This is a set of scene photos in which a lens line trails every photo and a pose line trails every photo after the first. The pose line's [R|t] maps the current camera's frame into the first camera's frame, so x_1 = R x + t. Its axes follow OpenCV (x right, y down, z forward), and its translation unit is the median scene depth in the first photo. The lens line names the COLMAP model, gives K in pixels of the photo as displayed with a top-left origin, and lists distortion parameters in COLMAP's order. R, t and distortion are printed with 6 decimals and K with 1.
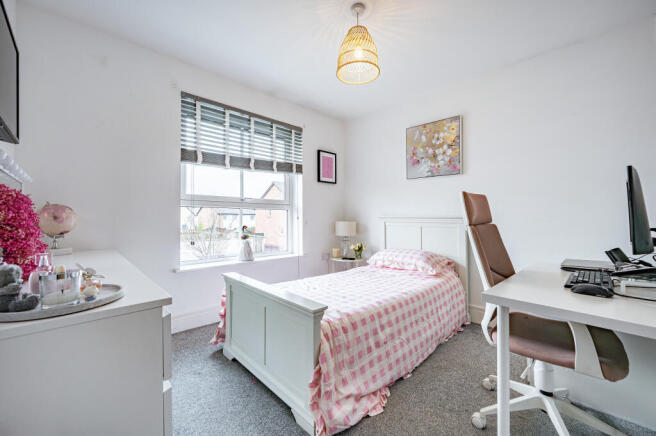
lens RADIAL K [[262.4, 0, 326.1], [0, 262.4, 215.6], [0, 0, 1]] dist [-0.000524, -0.000055]
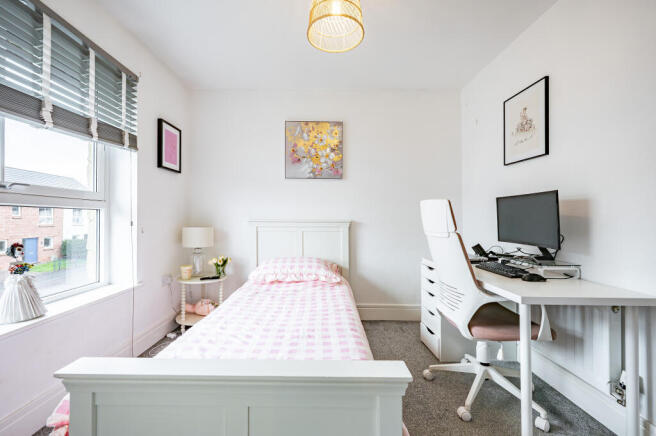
lens RADIAL K [[270.6, 0, 319.5], [0, 270.6, 215.5], [0, 0, 1]] dist [-0.001536, -0.000013]
pose [[0.696481, 0.005090, 0.717558, -0.286392], [-0.005027, 0.999985, -0.002214, -0.011584], [-0.717558, -0.002065, 0.696496, 0.300554]]
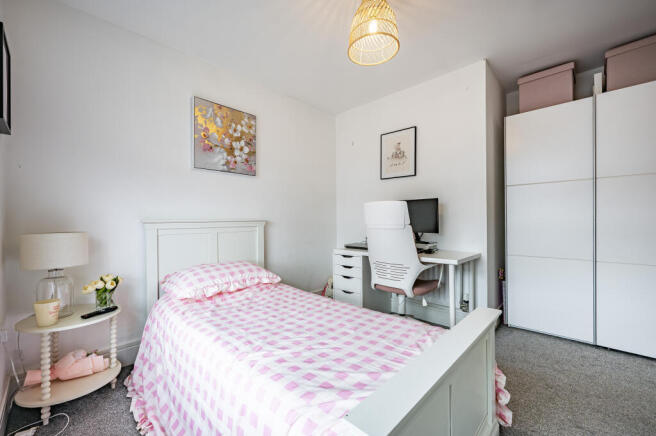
lens RADIAL K [[268.9, 0, 312.1], [0, 268.9, 219.5], [0, 0, 1]] dist [-0.001754, -0.000181]
pose [[-0.013355, -0.002917, 0.999907, -0.457723], [0.003906, 0.999988, 0.002969, 0.001356], [-0.999903, 0.003945, -0.013344, 0.741622]]
